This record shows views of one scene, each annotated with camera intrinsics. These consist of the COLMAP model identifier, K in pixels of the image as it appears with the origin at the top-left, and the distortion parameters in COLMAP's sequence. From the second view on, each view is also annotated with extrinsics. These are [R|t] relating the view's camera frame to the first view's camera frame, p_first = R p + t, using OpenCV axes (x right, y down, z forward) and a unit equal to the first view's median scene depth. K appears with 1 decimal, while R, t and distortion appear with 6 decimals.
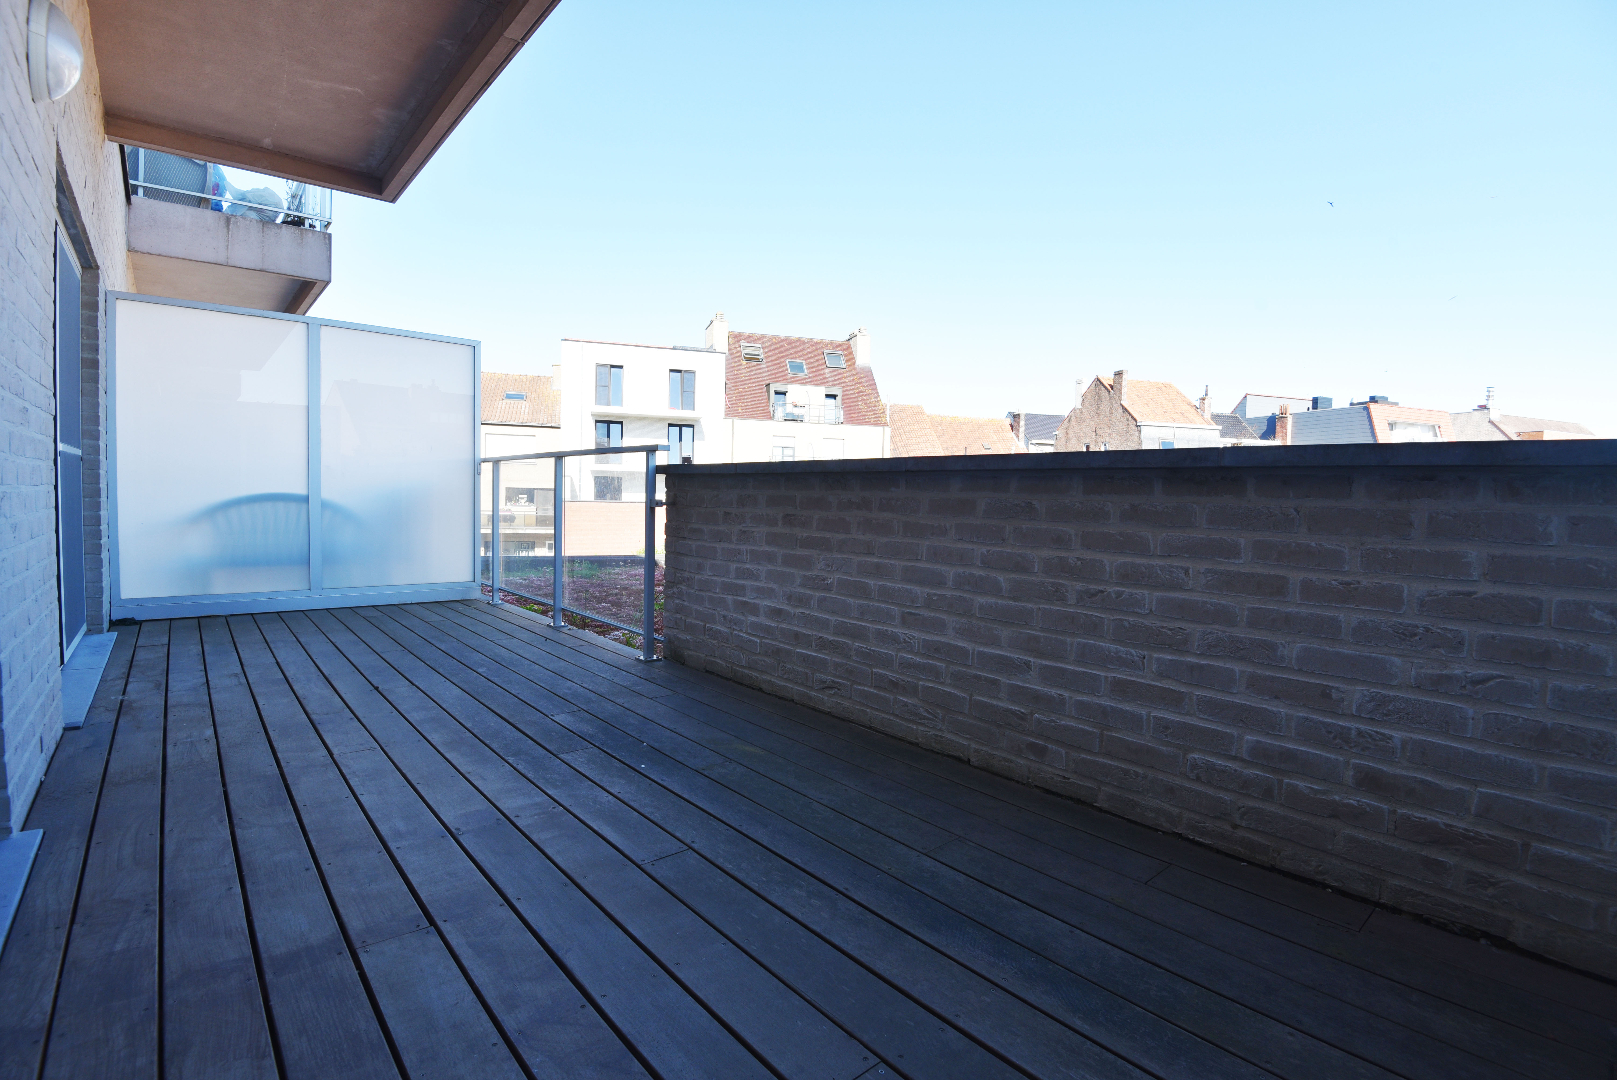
lens RADIAL K [[760.7, 0, 808.7], [0, 760.7, 538.0], [0, 0, 1]] dist [-0.001112, -0.000044]
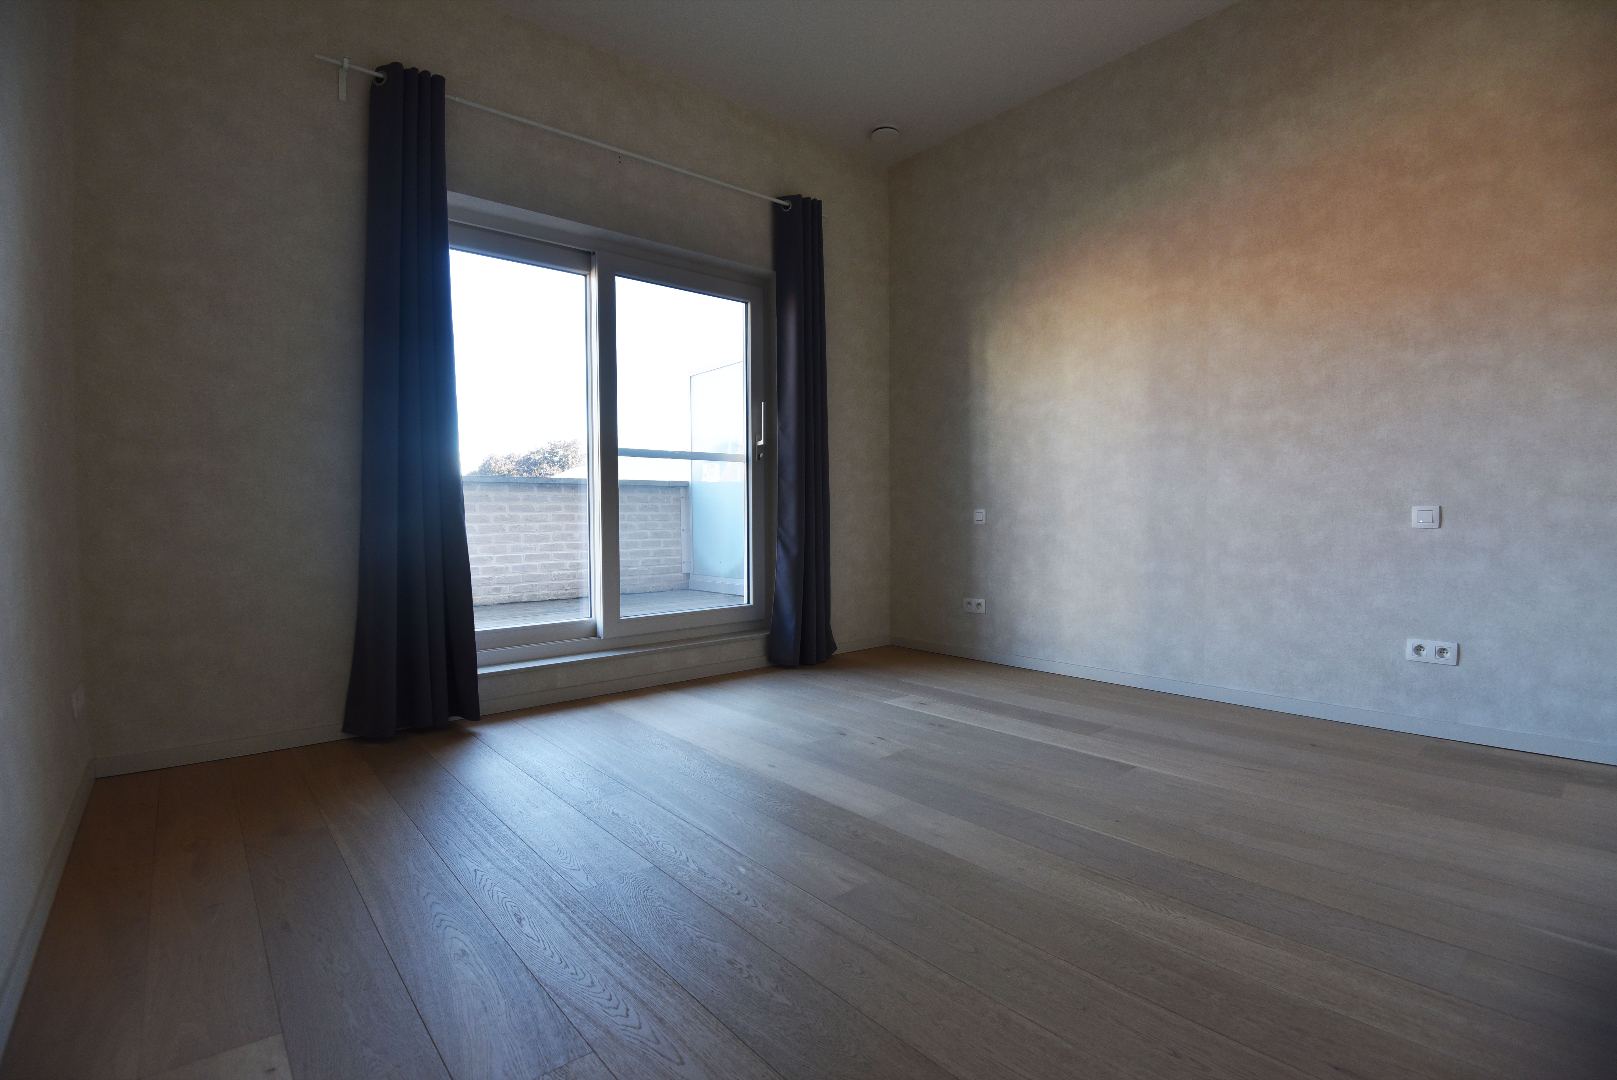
lens RADIAL K [[760.7, 0, 808.9], [0, 760.7, 536.9], [0, 0, 1]] dist [-0.001112, -0.000044]
pose [[0.005500, -0.053973, 0.998527, -2.548945], [0.061682, 0.996659, 0.053532, 0.027973], [-0.998081, 0.061297, 0.008811, -0.113302]]
